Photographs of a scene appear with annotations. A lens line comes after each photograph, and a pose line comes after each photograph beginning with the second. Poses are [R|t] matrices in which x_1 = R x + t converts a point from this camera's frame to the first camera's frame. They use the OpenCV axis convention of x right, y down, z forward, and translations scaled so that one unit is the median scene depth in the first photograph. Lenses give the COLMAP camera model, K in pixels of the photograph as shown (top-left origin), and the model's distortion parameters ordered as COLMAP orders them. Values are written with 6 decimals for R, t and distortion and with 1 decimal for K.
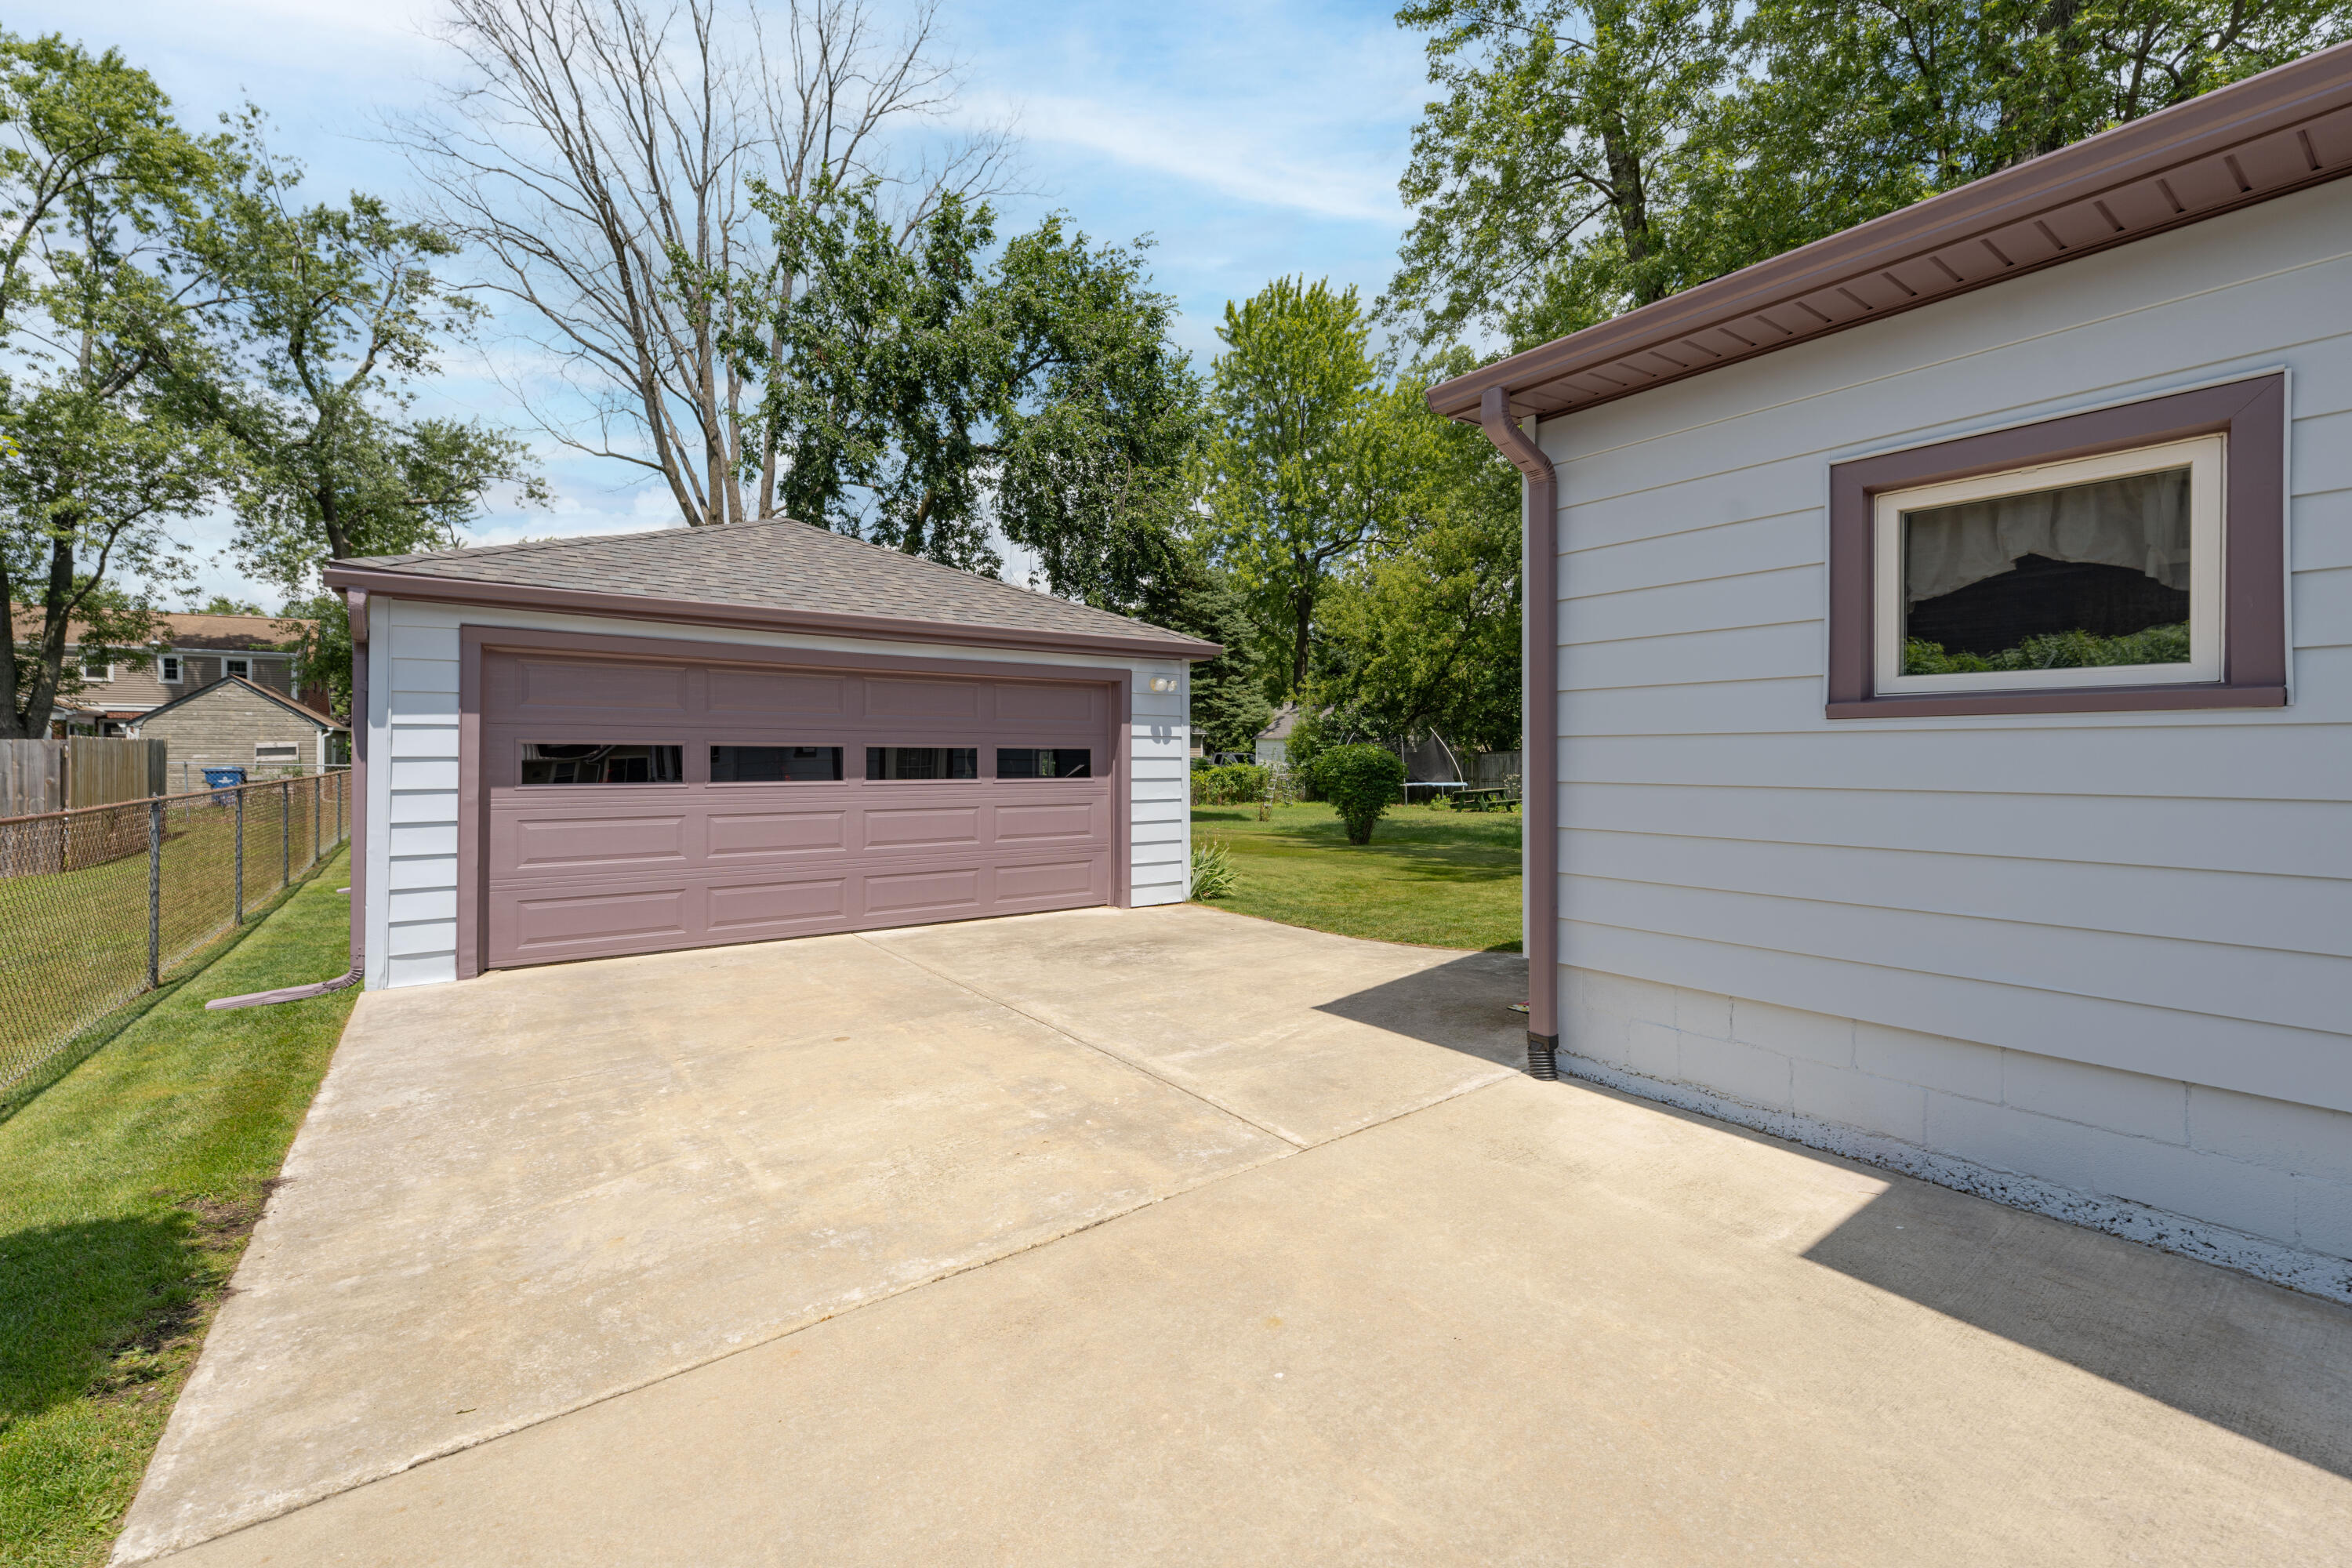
lens RADIAL K [[955.6, 0, 1161.3], [0, 955.6, 769.7], [0, 0, 1]] dist [0.000667, -0.000153]
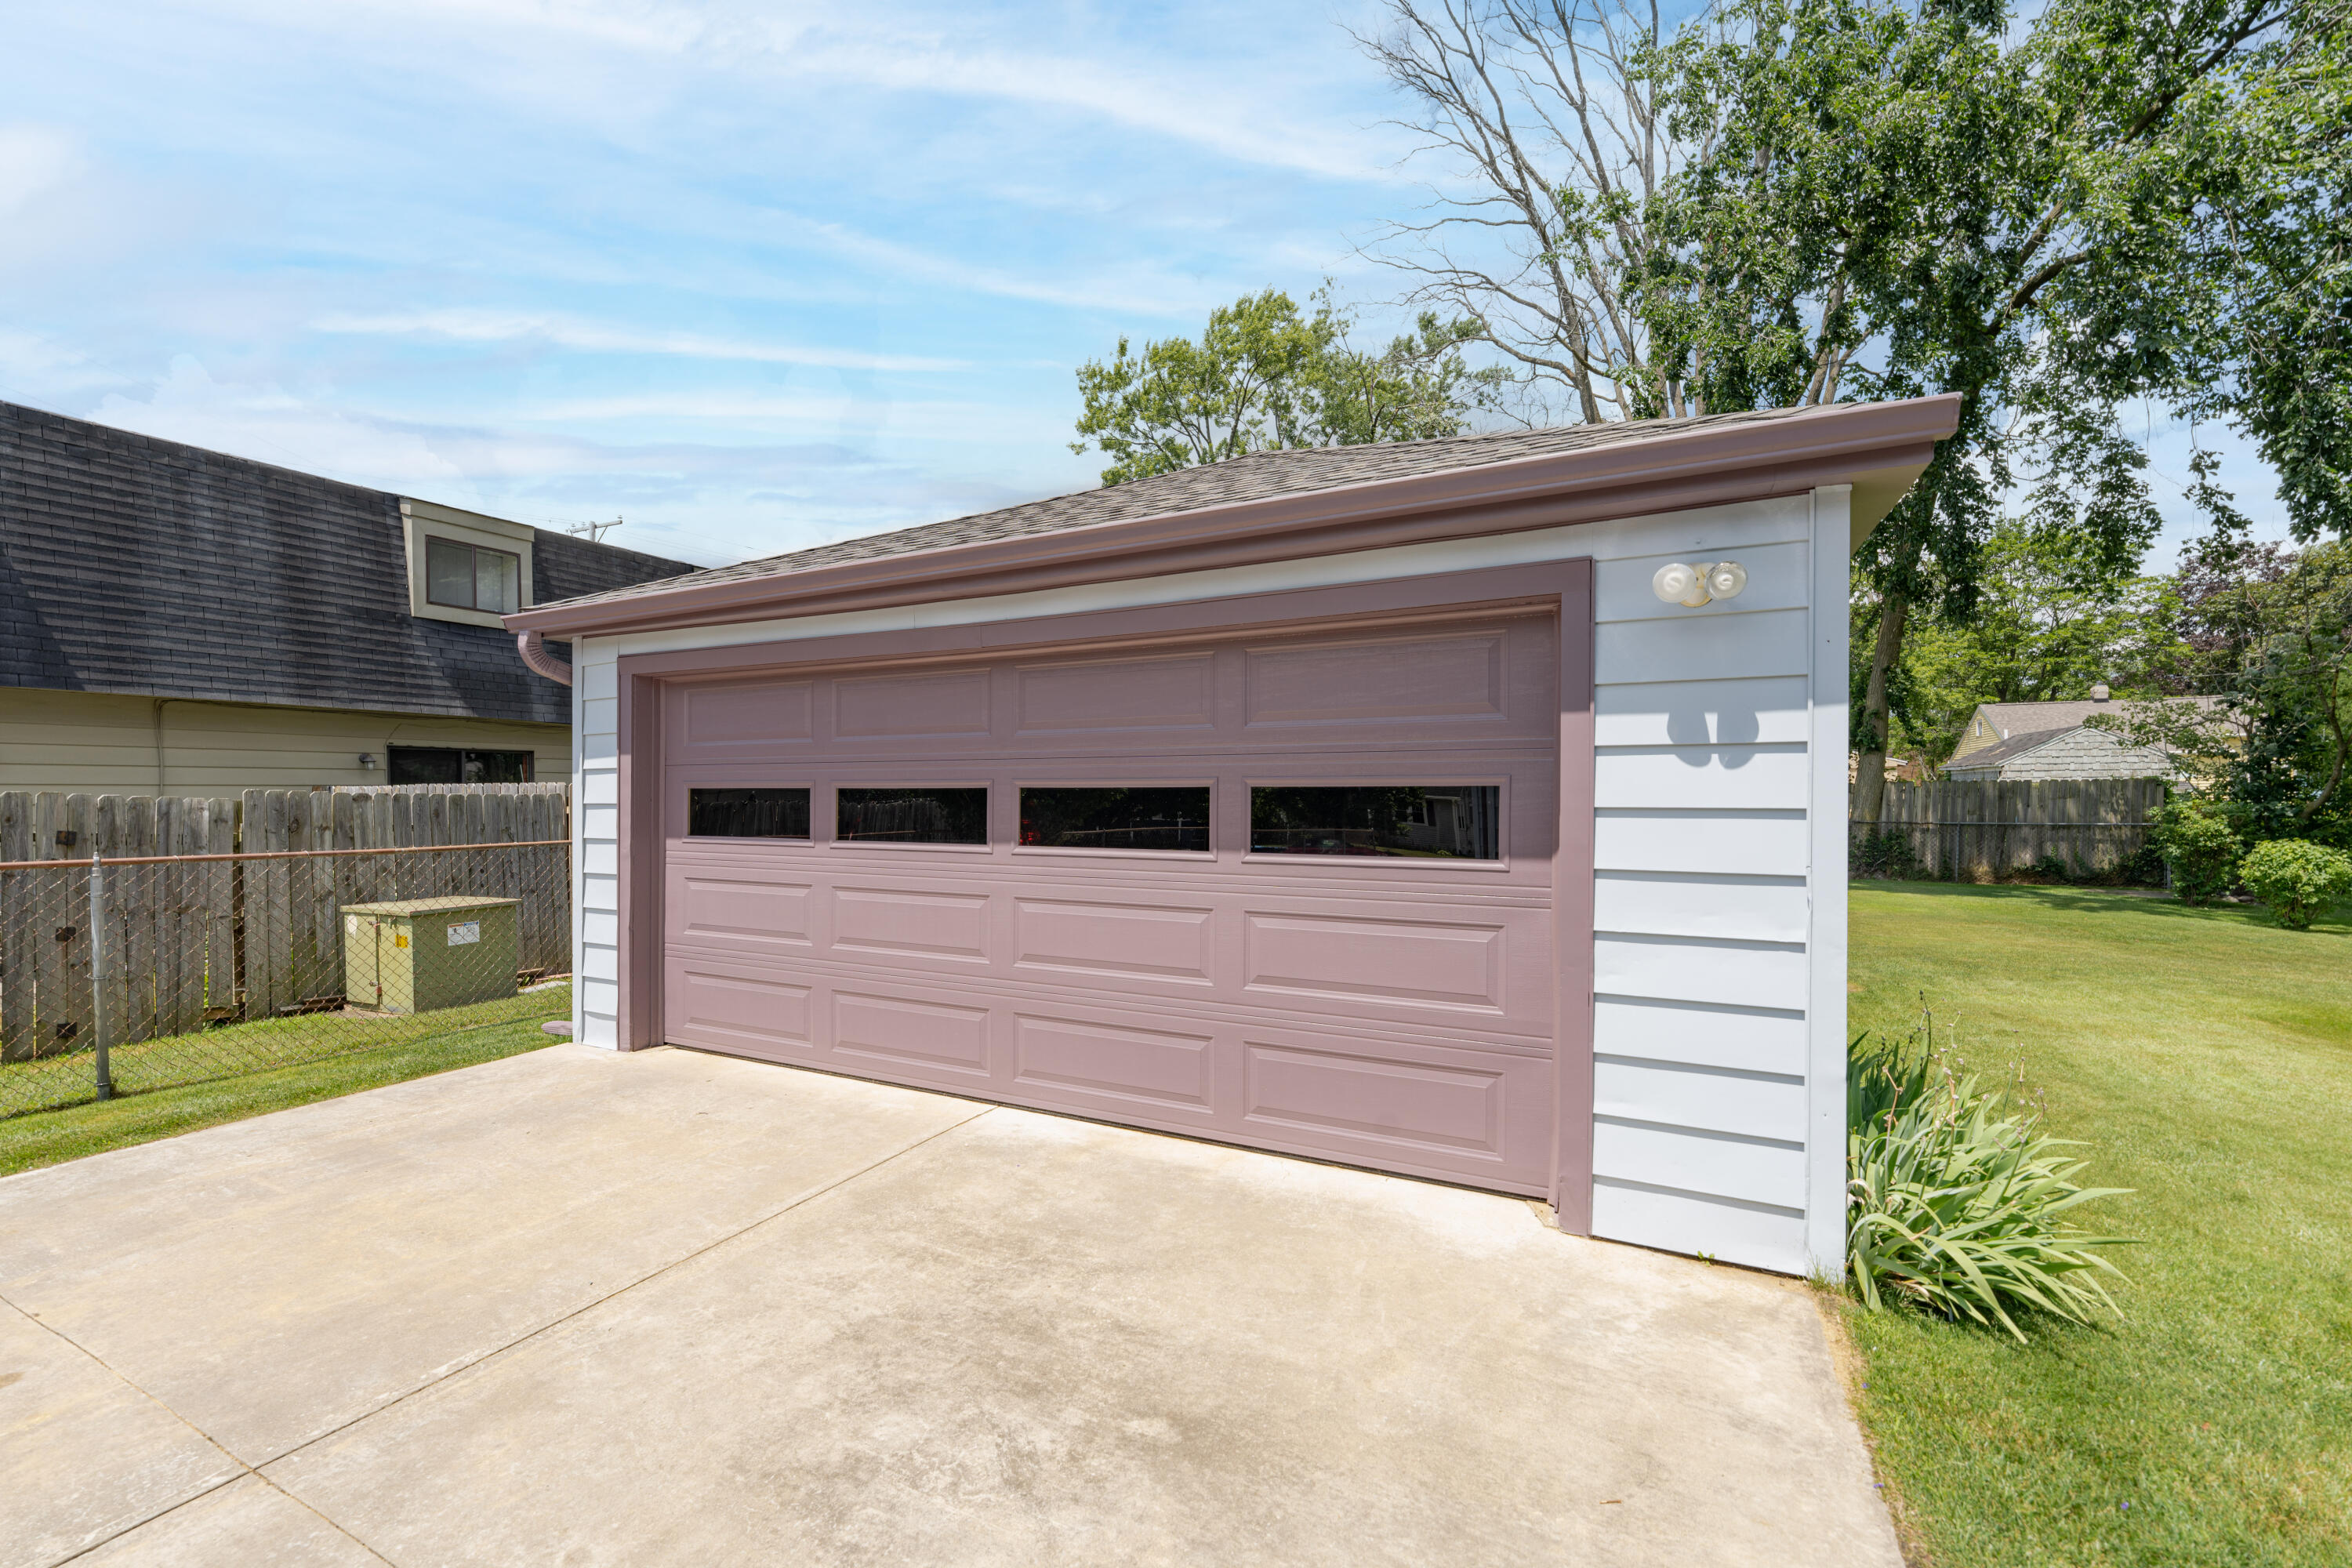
lens RADIAL K [[968.1, 0, 1172.2], [0, 968.1, 828.5], [0, 0, 1]] dist [-0.000883, -0.000240]
pose [[0.459842, 0.022072, -0.887727, 0.212478], [-0.015149, 0.999741, 0.017010, -0.009235], [0.887872, 0.005626, 0.460057, 0.702187]]
